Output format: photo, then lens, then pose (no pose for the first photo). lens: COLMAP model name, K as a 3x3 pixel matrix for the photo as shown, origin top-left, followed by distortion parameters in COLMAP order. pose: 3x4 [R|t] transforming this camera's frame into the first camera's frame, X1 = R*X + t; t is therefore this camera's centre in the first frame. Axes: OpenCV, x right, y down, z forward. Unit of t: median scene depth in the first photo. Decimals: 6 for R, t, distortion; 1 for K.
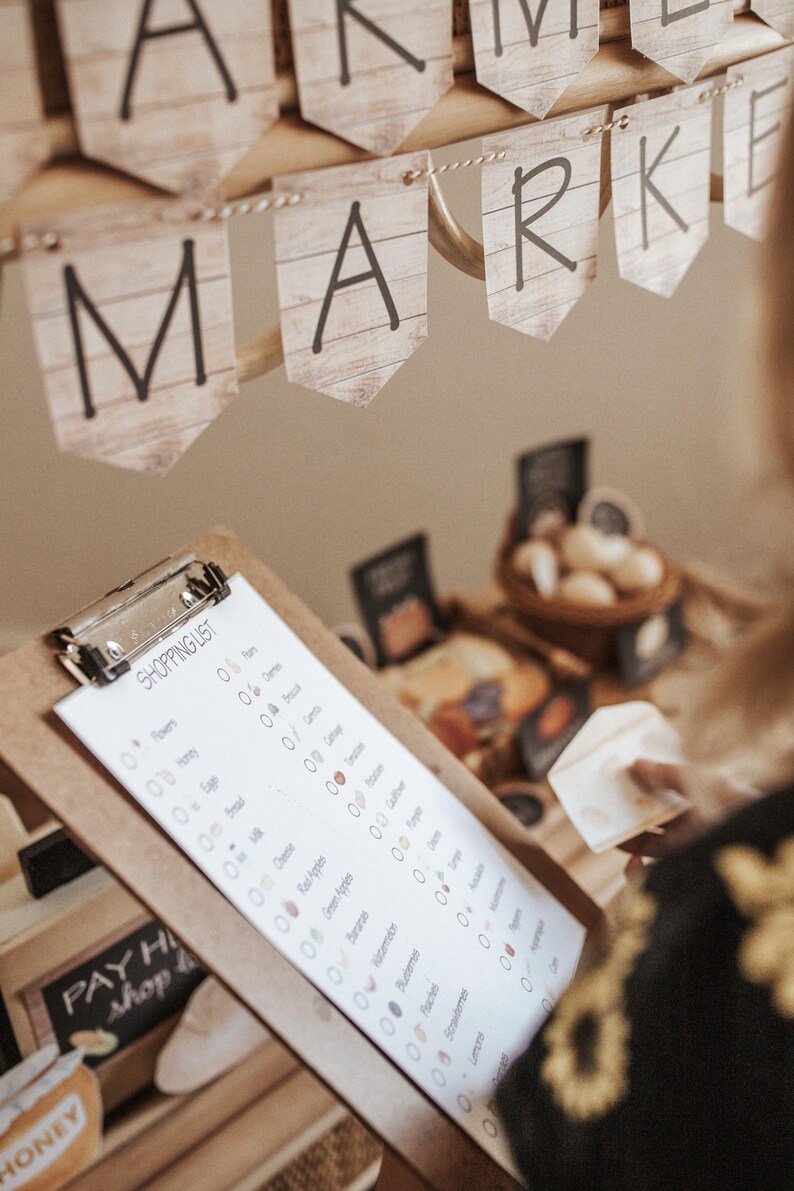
lens RADIAL K [[1203.8, 0, 393.3], [0, 1203.8, 591.8], [0, 0, 1]] dist [-0.050490, 0.021498]
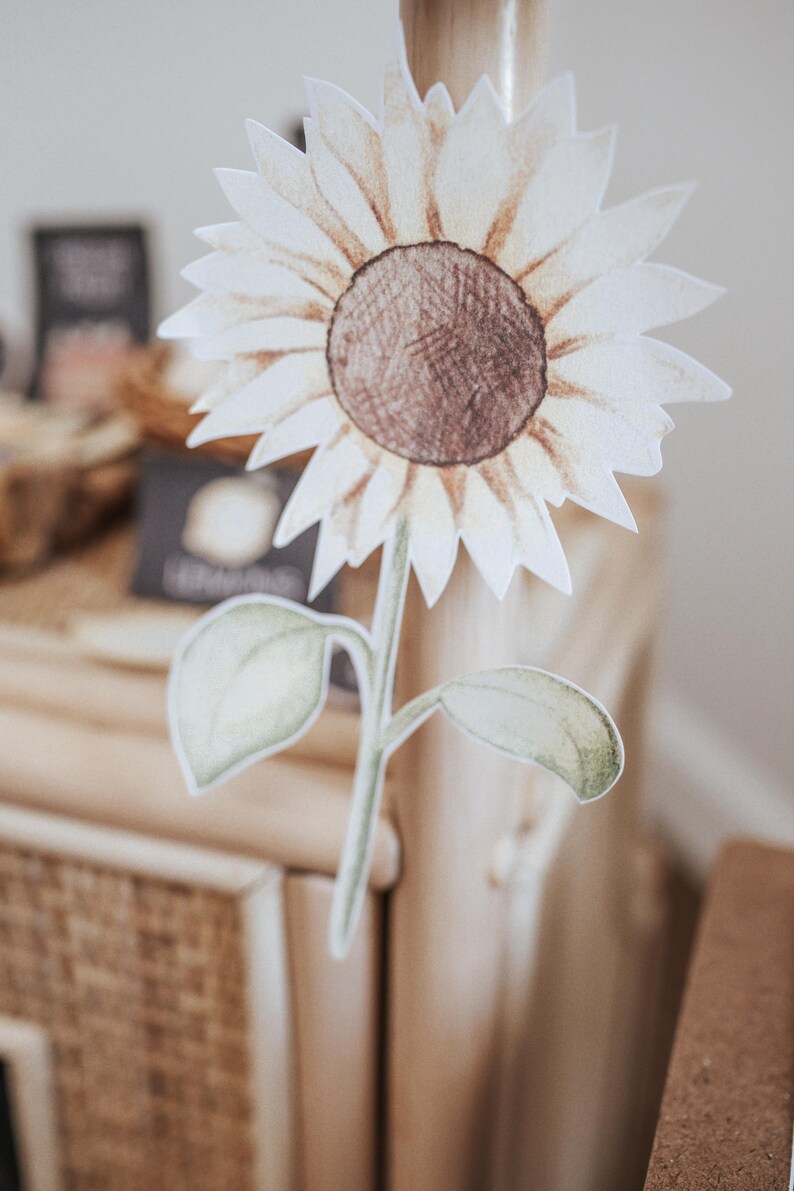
lens RADIAL K [[1254.7, 0, 397.0], [0, 1254.7, 595.5], [0, 0, 1]] dist [-0.047871, -0.008587]
pose [[0.480385, 0.386385, -0.787361, 1.132306], [-0.507394, 0.854684, 0.109852, -0.036414], [0.715390, 0.346731, 0.606626, 1.426873]]
